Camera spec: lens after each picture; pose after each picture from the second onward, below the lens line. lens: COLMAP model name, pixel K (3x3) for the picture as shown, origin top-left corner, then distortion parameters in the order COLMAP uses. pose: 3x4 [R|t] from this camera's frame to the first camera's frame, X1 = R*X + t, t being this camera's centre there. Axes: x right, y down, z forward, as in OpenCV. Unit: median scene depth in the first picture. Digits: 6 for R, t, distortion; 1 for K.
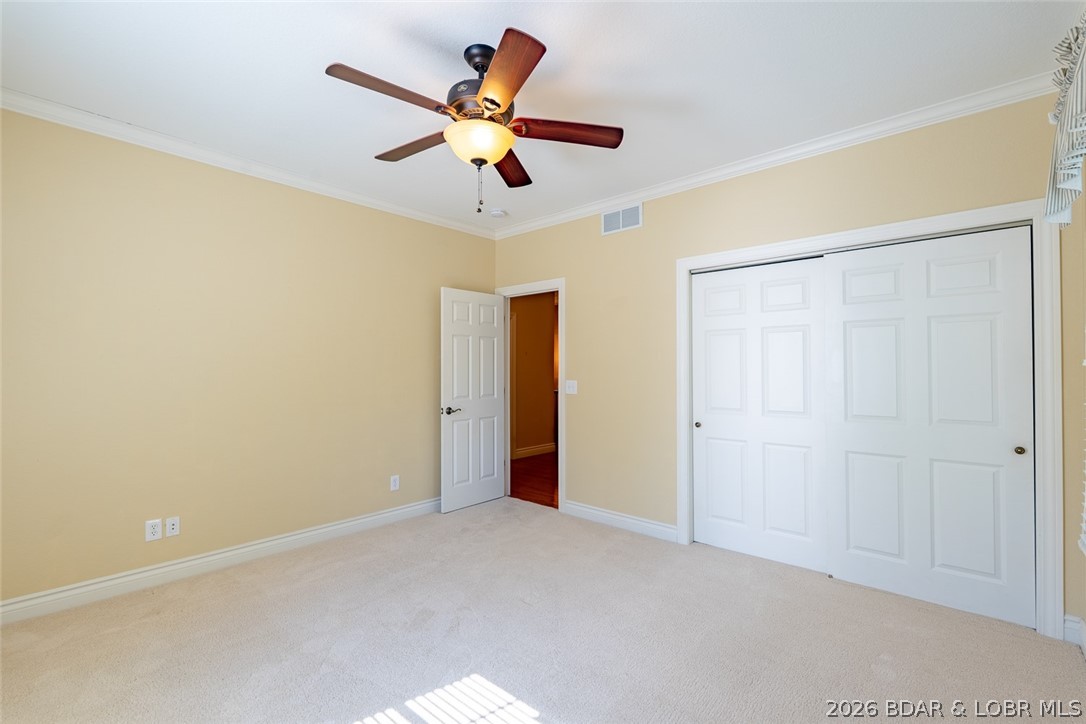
lens RADIAL K [[476.9, 0, 543.0], [0, 476.9, 362.0], [0, 0, 1]] dist [-0.003908, 0.000230]
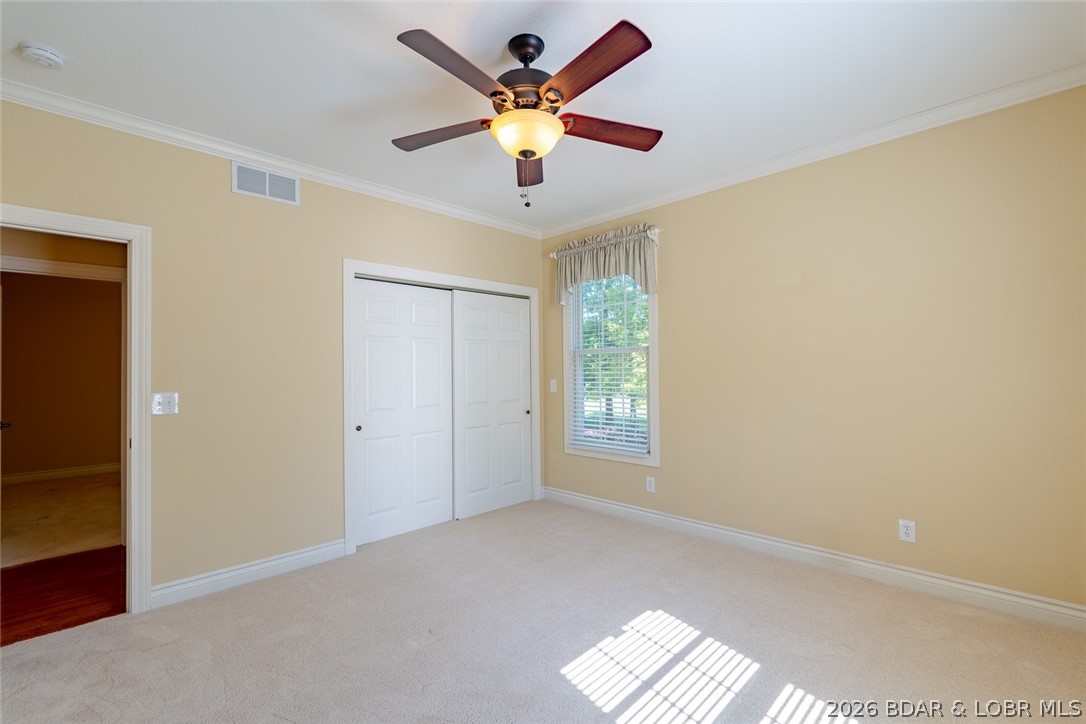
lens RADIAL K [[481.3, 0, 542.9], [0, 481.3, 363.4], [0, 0, 1]] dist [-0.001147, 0.000130]
pose [[0.052483, 0.013546, 0.998530, -0.666750], [-0.004227, 0.999902, -0.013342, 0.006252], [-0.998613, -0.003521, 0.052535, 0.556951]]
